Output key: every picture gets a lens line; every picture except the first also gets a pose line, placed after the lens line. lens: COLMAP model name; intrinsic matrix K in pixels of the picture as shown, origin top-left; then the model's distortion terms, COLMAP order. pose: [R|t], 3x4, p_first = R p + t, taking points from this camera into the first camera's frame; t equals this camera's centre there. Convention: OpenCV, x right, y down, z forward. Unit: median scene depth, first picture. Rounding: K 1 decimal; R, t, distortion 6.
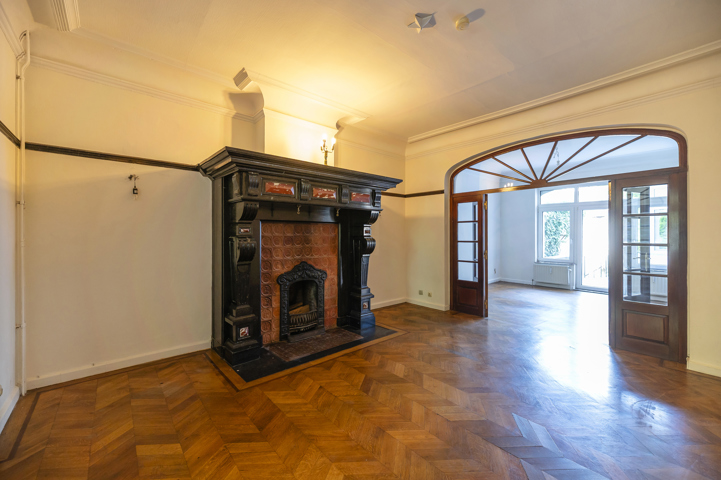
lens RADIAL K [[292.3, 0, 364.3], [0, 292.3, 234.6], [0, 0, 1]] dist [0.001187, -0.000053]
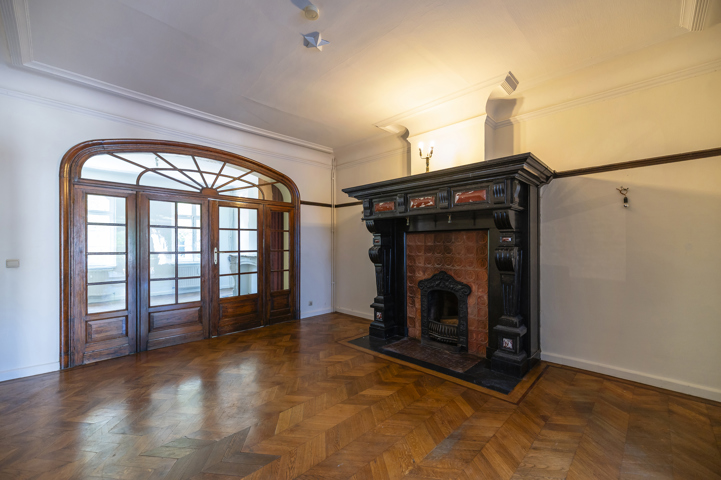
lens RADIAL K [[293.2, 0, 362.5], [0, 293.2, 244.0], [0, 0, 1]] dist [0.001068, 0.000159]
pose [[0.081542, -0.001285, -0.996669, 0.801914], [0.003567, 0.999993, -0.000997, 0.000917], [0.996664, -0.003474, 0.081546, 0.689216]]
